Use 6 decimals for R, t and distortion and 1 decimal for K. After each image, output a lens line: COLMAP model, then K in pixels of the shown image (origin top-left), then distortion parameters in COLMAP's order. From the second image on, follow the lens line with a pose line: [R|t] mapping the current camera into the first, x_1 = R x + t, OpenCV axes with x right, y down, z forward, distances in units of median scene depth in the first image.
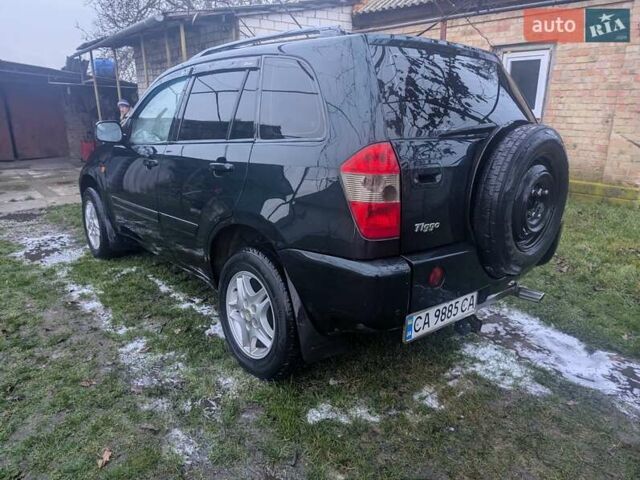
lens RADIAL K [[459.0, 0, 318.0], [0, 459.0, 241.9], [0, 0, 1]] dist [0.063434, -0.063826]
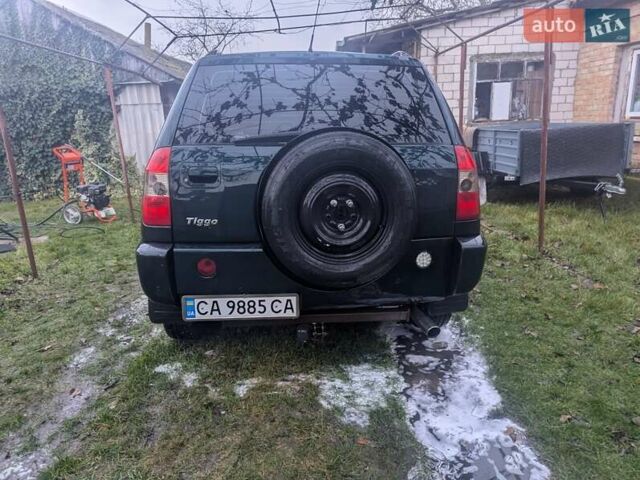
lens RADIAL K [[459.0, 0, 318.0], [0, 459.0, 241.9], [0, 0, 1]] dist [0.063434, -0.063826]
pose [[0.801053, 0.127361, -0.584887, 0.884228], [-0.139788, 0.989888, 0.024100, -0.039628], [0.582042, 0.062455, 0.810757, 0.192265]]
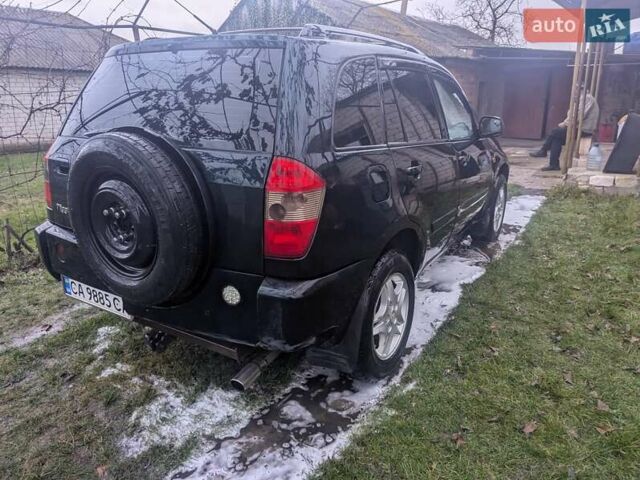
lens RADIAL K [[454.7, 0, 319.5], [0, 454.7, 237.1], [0, 0, 1]] dist [0.058694, -0.001621]
pose [[0.294965, 0.273413, -0.915555, 1.215489], [-0.242989, 0.948149, 0.204863, -0.291192], [0.924095, 0.162043, 0.346107, 0.941344]]
